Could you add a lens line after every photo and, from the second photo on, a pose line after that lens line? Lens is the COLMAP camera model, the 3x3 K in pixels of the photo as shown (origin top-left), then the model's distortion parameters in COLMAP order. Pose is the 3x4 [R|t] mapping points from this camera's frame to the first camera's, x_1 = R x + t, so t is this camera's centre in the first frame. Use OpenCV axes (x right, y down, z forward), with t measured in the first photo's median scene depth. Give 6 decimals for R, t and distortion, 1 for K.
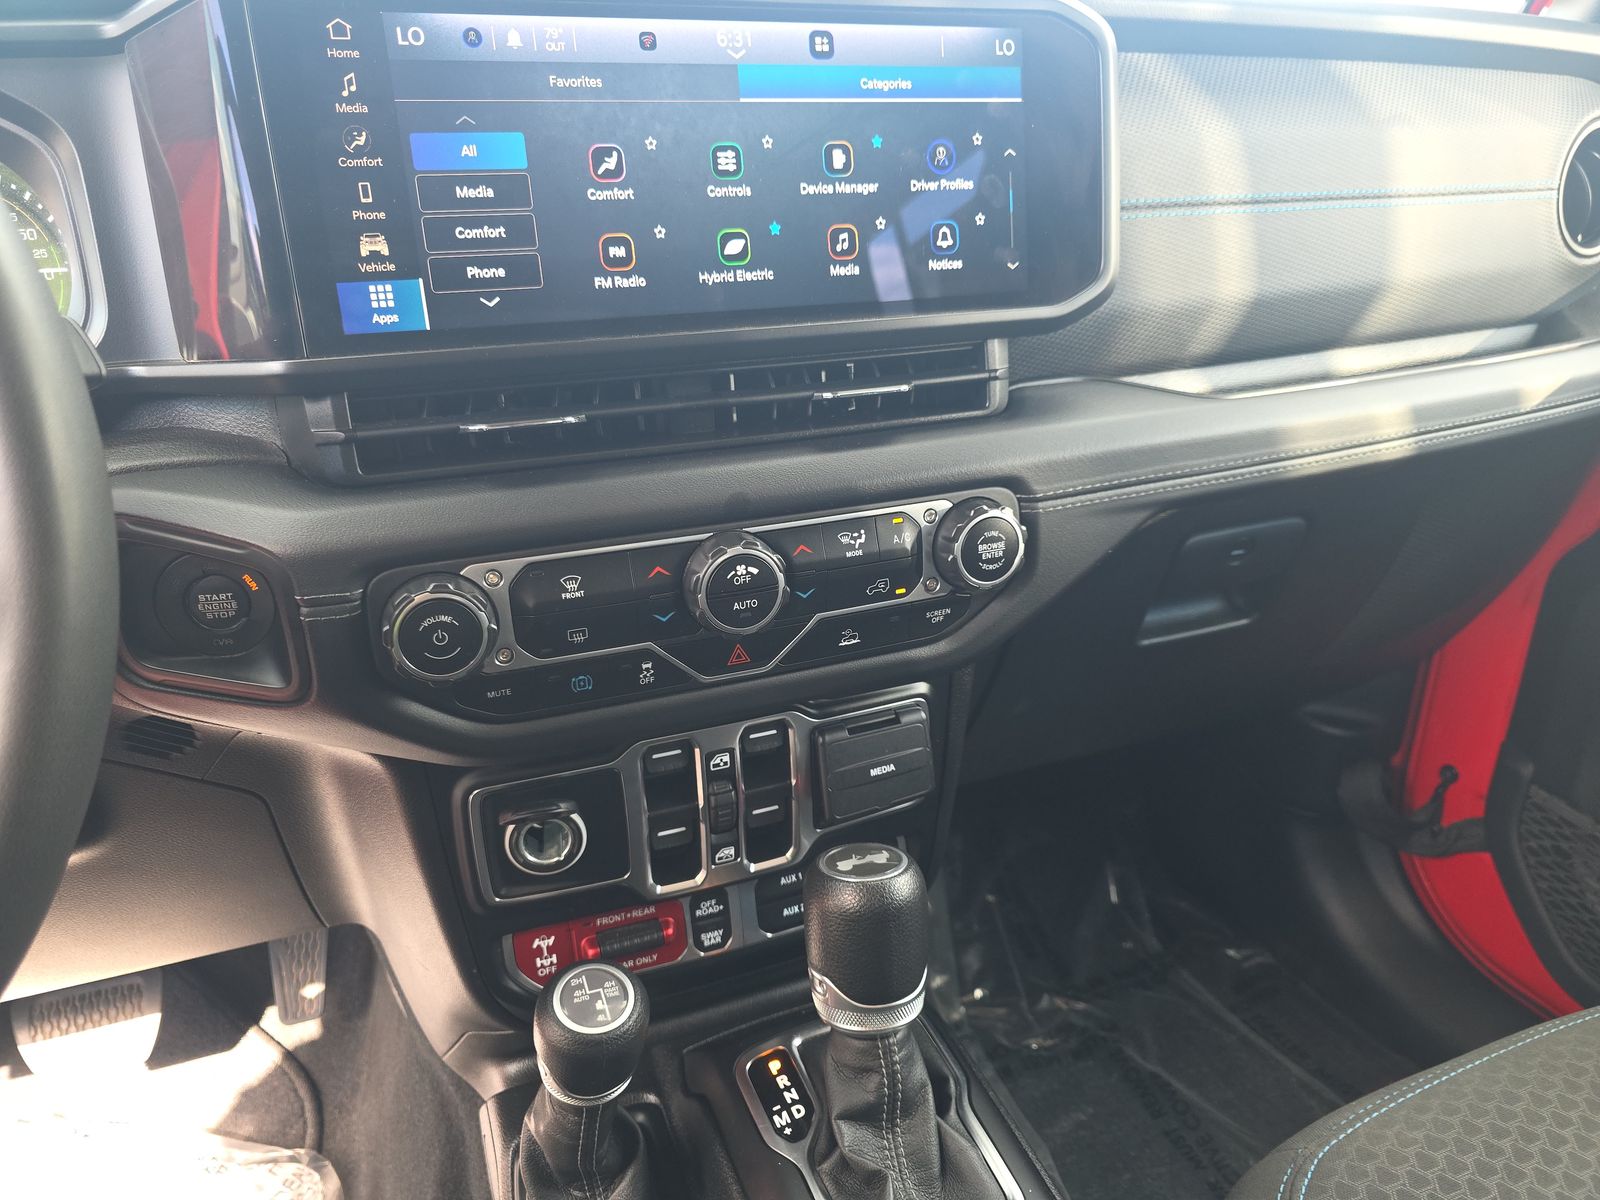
lens RADIAL K [[1122.7, 0, 800.6], [0, 1122.7, 564.6], [0, 0, 1]] dist [0.041250, -0.002016]
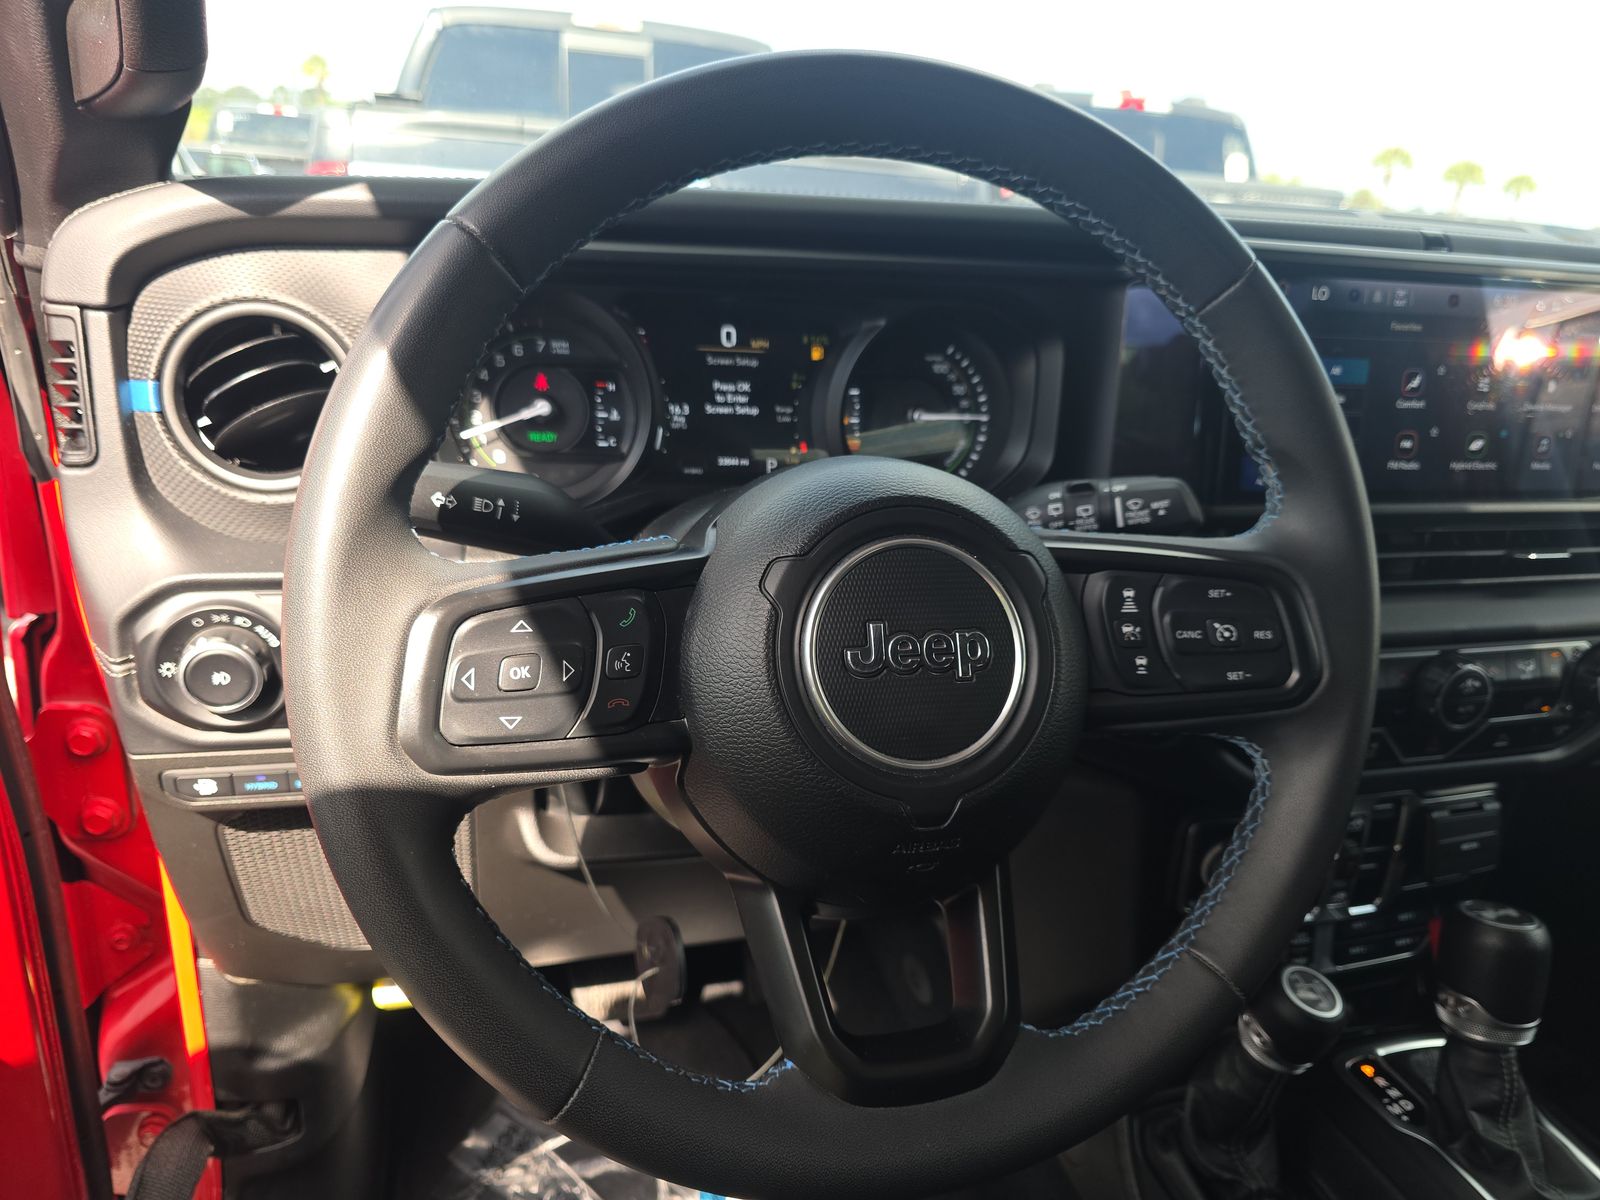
lens RADIAL K [[1123.8, 0, 800.8], [0, 1123.8, 589.2], [0, 0, 1]] dist [0.025915, -0.005597]
pose [[0.994316, 0.096414, -0.045156, -0.732549], [-0.098355, 0.994225, -0.042930, 0.027895], [0.040756, 0.047127, 0.998057, -0.361866]]
